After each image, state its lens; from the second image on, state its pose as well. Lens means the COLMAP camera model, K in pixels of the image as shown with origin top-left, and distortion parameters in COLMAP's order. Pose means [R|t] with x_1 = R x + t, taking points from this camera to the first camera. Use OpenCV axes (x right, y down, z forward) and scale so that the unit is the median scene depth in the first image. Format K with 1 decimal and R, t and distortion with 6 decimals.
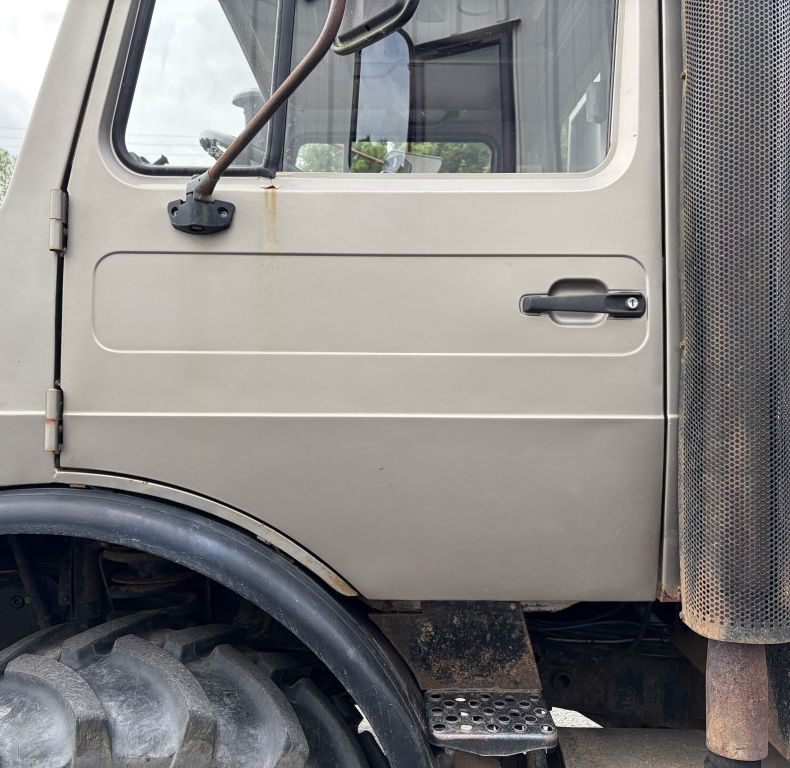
lens RADIAL K [[803.9, 0, 394.1], [0, 803.9, 406.3], [0, 0, 1]] dist [0.014755, -0.015643]
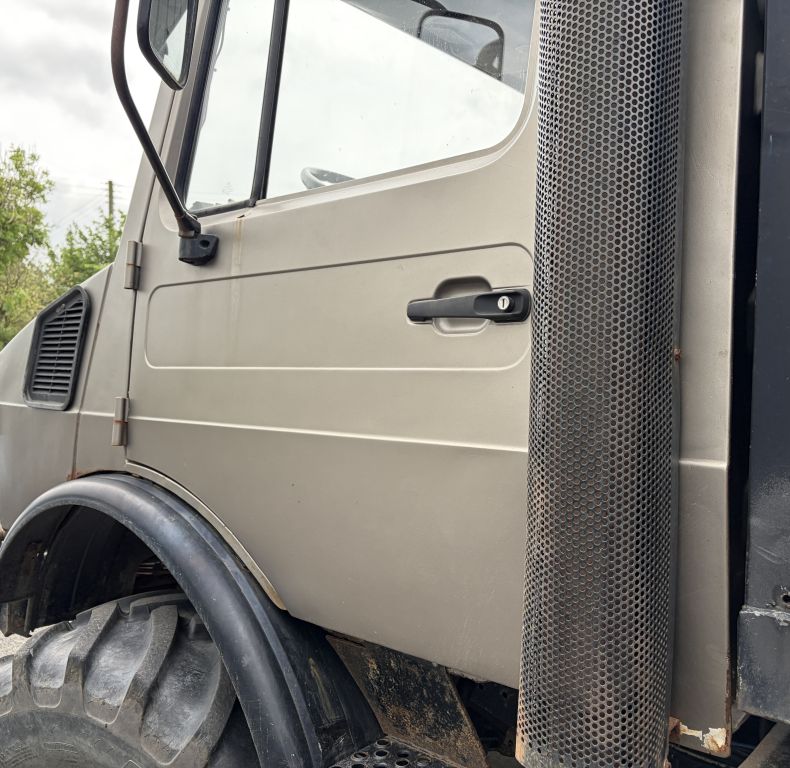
lens RADIAL K [[803.9, 0, 394.1], [0, 803.9, 406.3], [0, 0, 1]] dist [0.014755, -0.015643]
pose [[0.732408, 0.029196, -0.680240, 0.743431], [-0.052479, 0.998529, -0.013646, -0.011394], [0.678841, 0.045692, 0.732863, 0.352897]]
